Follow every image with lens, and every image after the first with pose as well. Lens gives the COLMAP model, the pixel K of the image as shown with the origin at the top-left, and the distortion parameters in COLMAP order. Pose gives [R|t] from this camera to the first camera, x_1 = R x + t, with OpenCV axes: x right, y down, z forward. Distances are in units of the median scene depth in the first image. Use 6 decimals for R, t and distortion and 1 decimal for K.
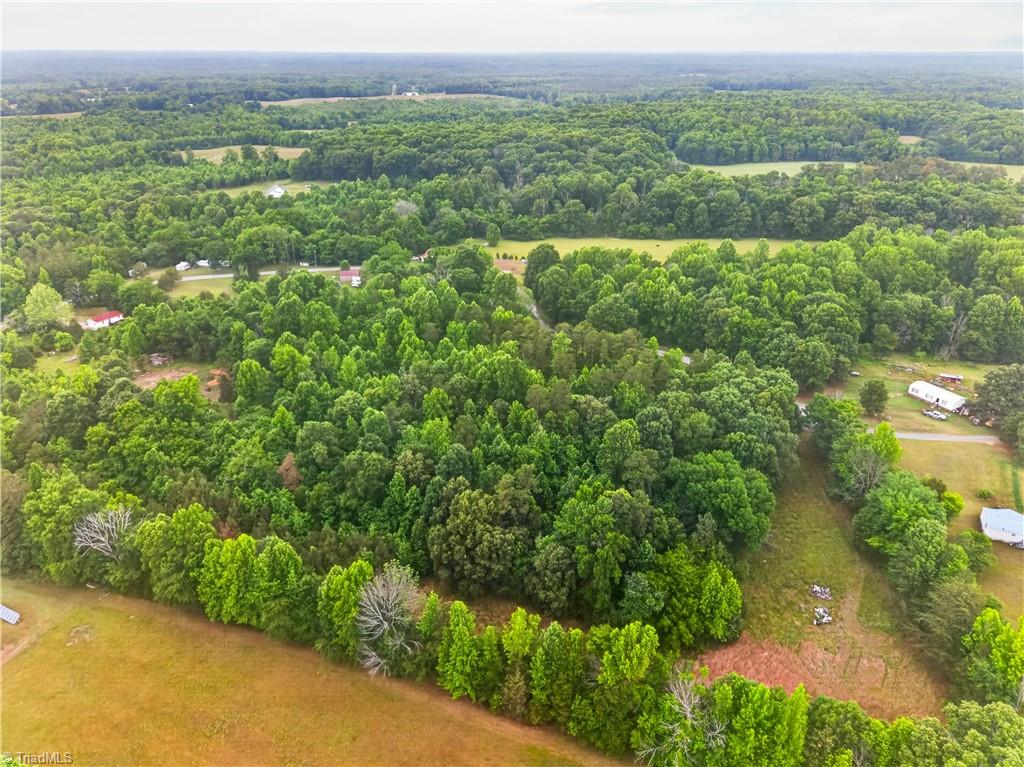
lens RADIAL K [[697.5, 0, 512.0], [0, 697.5, 383.5], [0, 0, 1]] dist [0.027675, -0.033779]
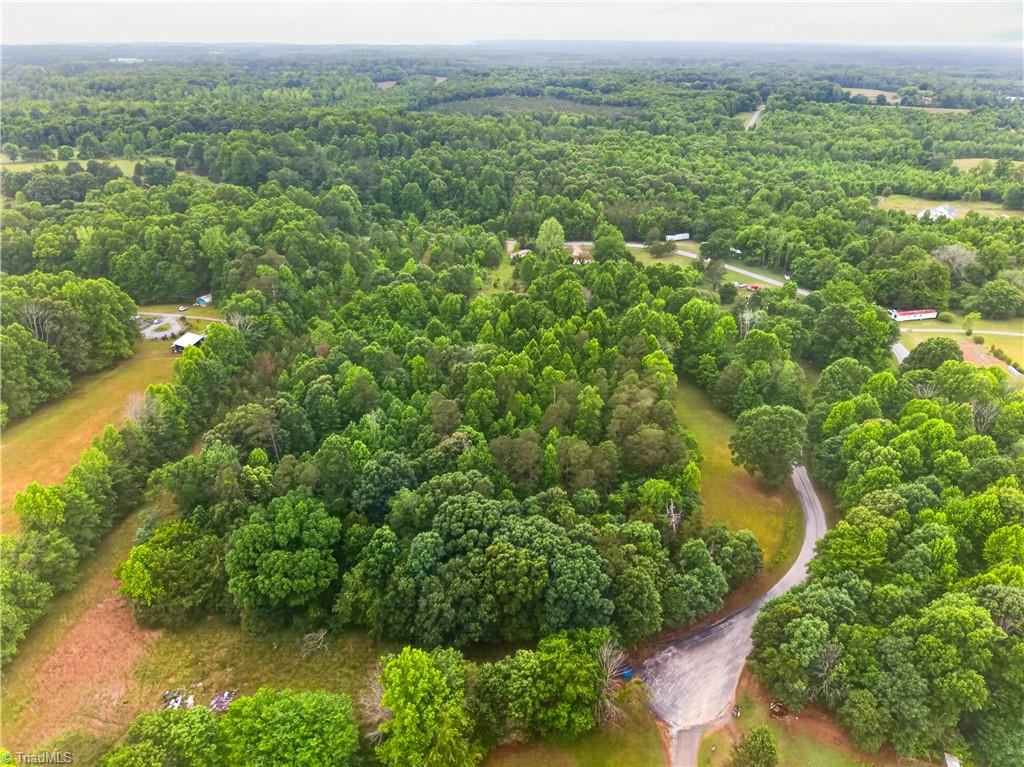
lens RADIAL K [[688.4, 0, 512.0], [0, 688.4, 383.5], [0, 0, 1]] dist [0.026830, -0.030987]
pose [[0.346055, 0.424052, -0.836915, 0.252730], [-0.415635, 0.869011, 0.268454, -0.090939], [0.841126, 0.254951, 0.476976, 0.190667]]
